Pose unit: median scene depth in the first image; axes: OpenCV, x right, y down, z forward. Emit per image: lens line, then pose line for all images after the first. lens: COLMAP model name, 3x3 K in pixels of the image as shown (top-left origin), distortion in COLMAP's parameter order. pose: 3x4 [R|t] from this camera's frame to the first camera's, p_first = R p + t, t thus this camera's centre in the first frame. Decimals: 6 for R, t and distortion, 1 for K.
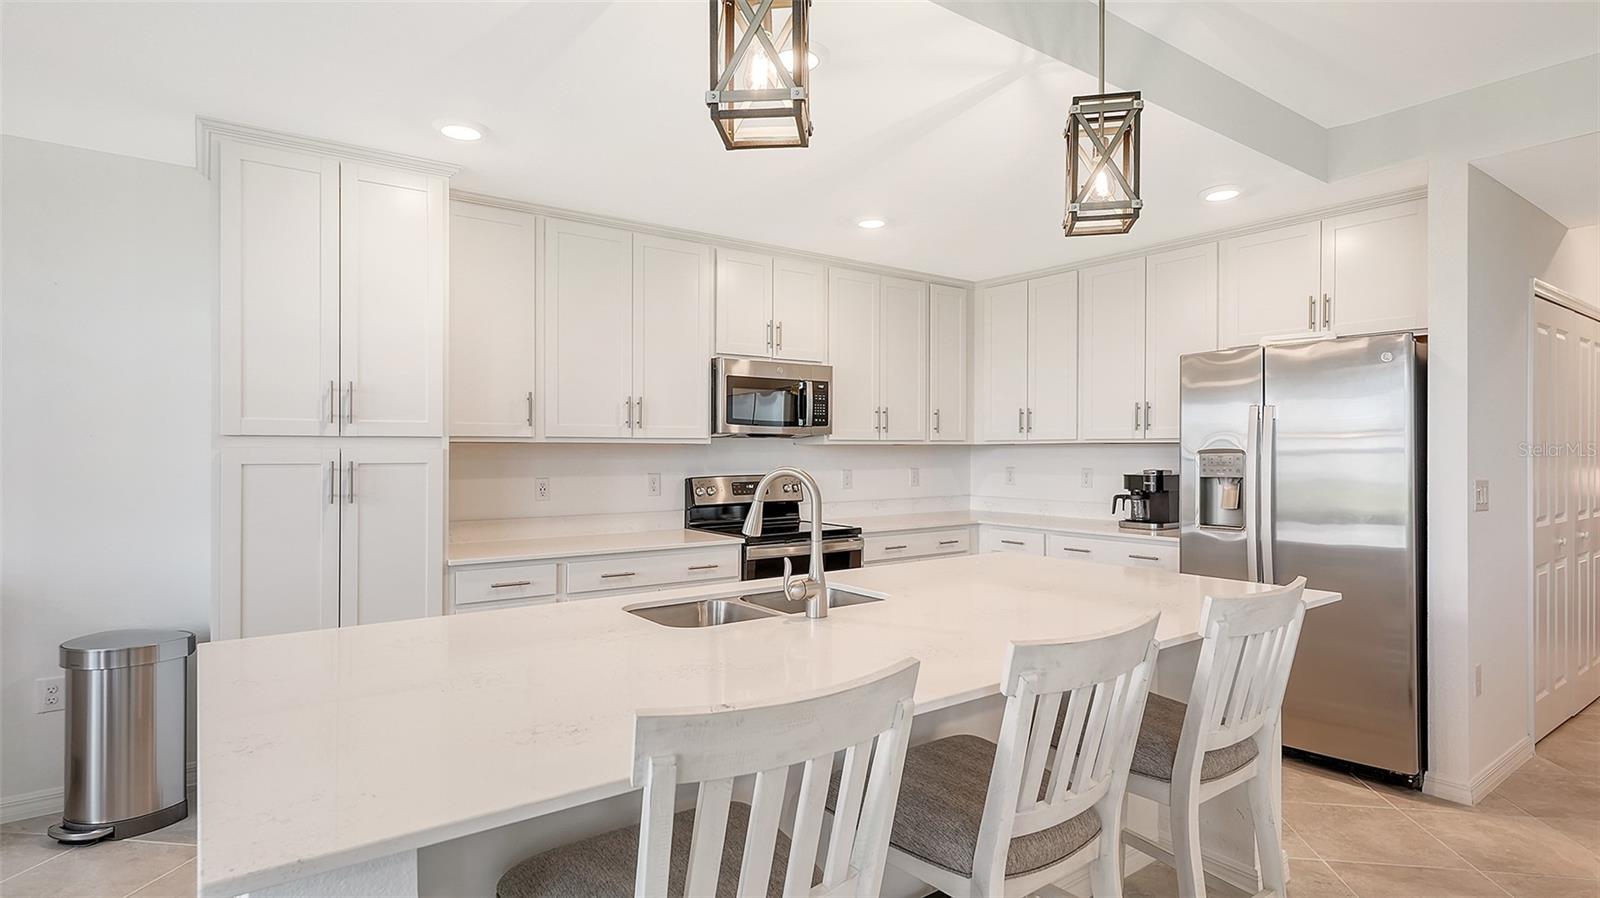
lens RADIAL K [[822.3, 0, 800.0], [0, 822.3, 449.0], [0, 0, 1]] dist [0.014909, 0.000629]
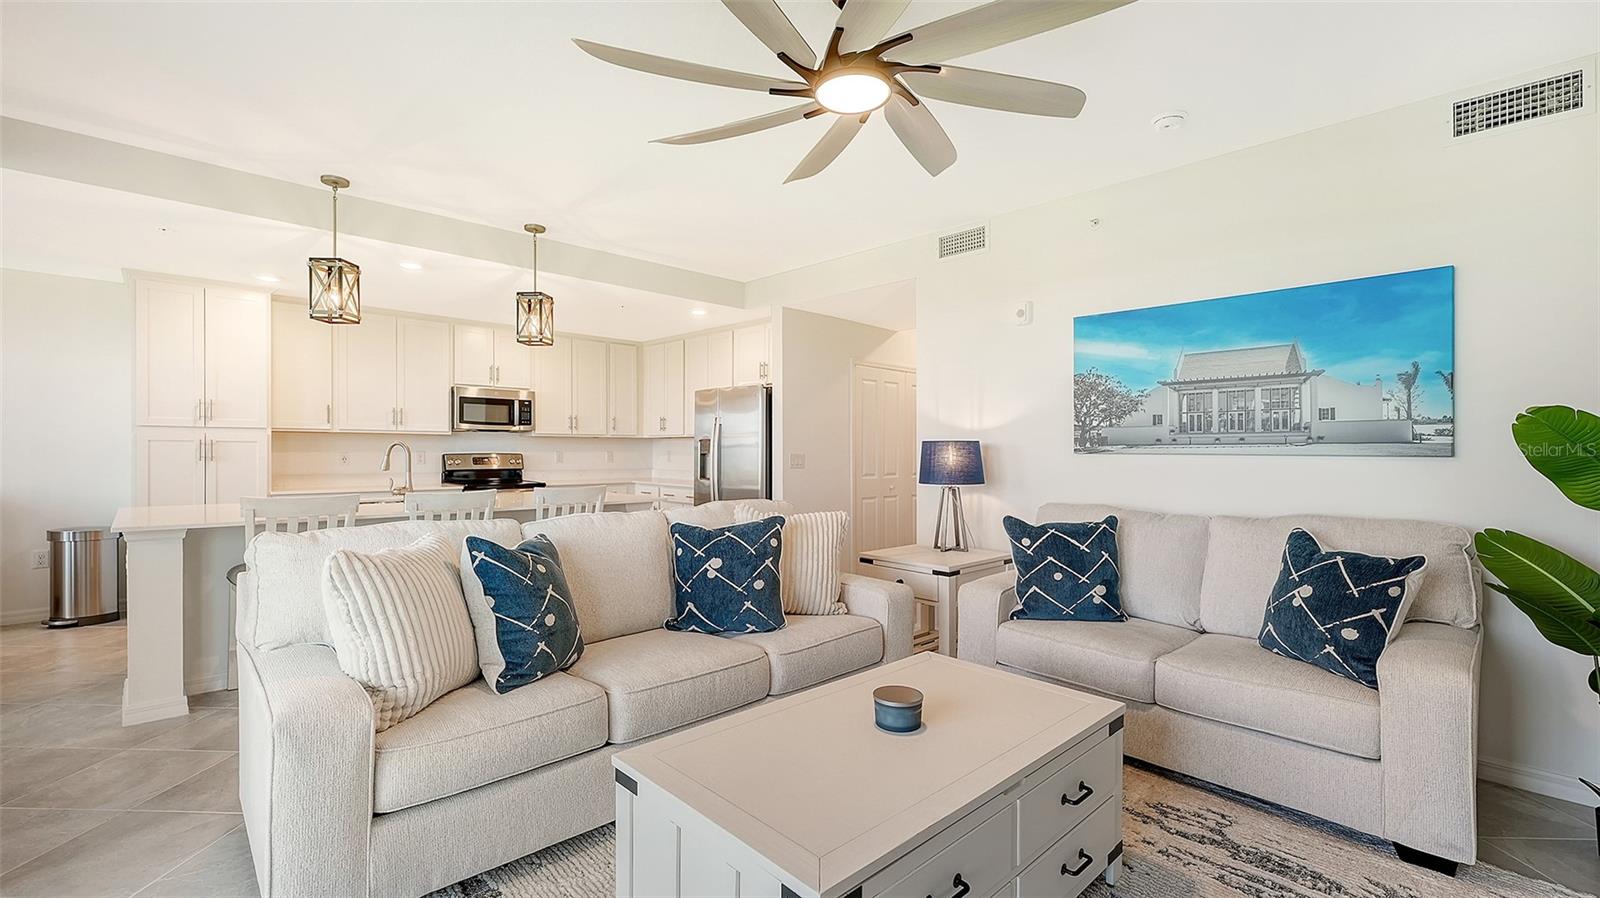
lens RADIAL K [[678.2, 0, 797.8], [0, 678.2, 453.6], [0, 0, 1]] dist [0.001914, 0.000085]
pose [[0.991115, 0.006859, 0.132832, 0.501403], [-0.008195, 0.999921, 0.009516, 0.016587], [-0.132756, -0.010520, 0.991093, -0.631184]]
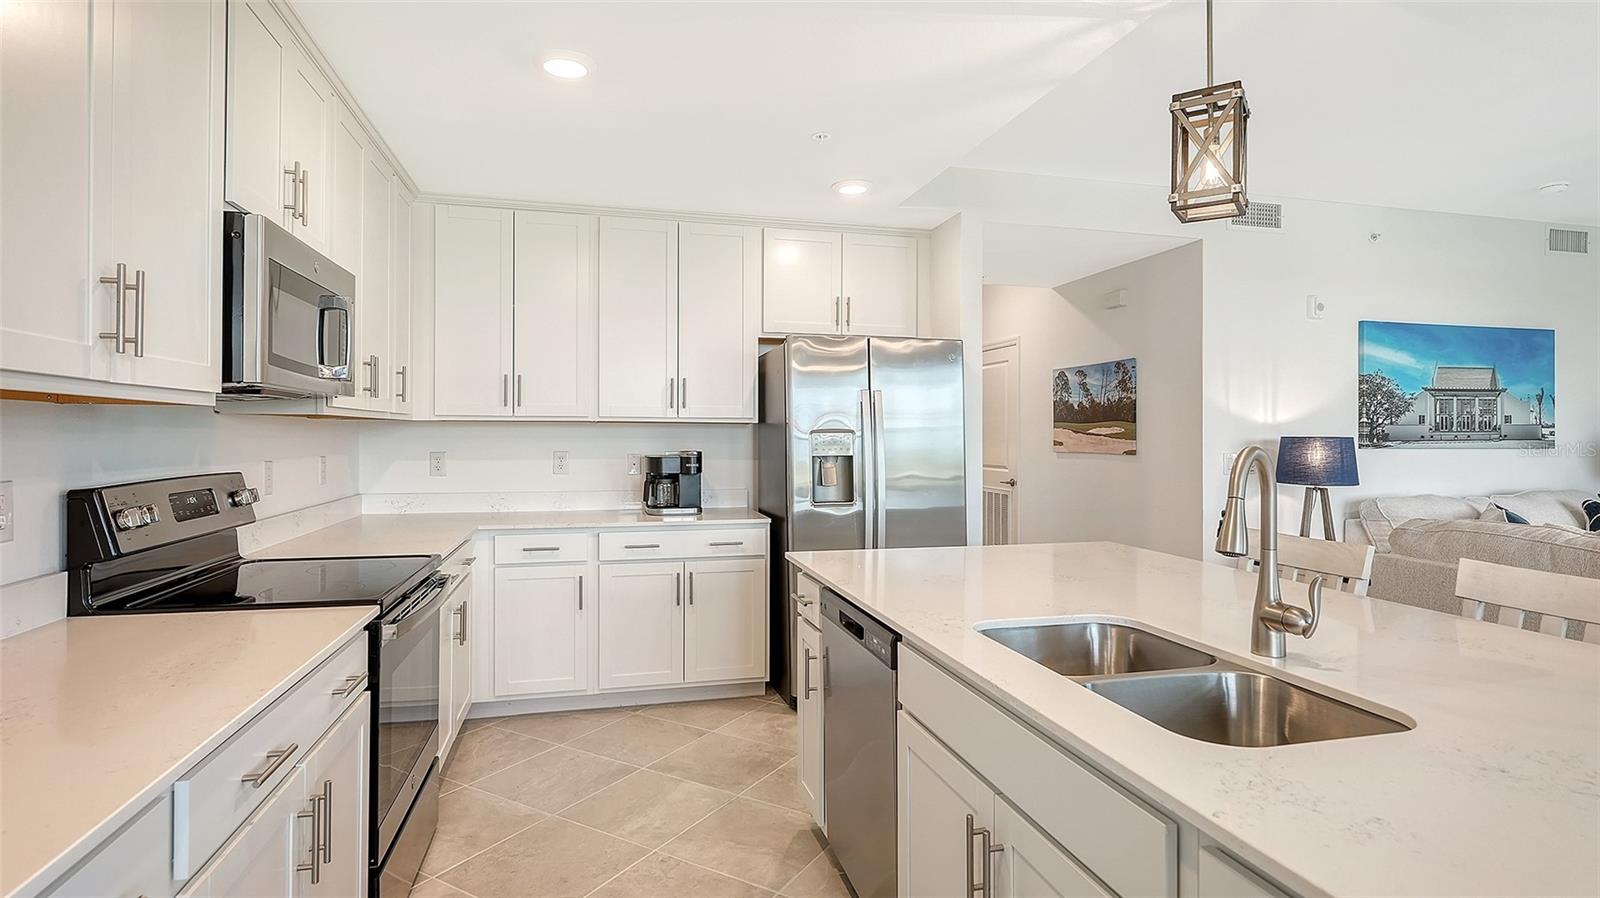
lens RADIAL K [[798.7, 0, 794.7], [0, 798.7, 441.4], [0, 0, 1]] dist [0.002533, 0.000548]
pose [[0.371552, -0.004697, 0.928400, -0.444348], [-0.006968, 0.999945, 0.007847, 0.007715], [-0.928386, -0.009385, 0.371499, 0.649296]]
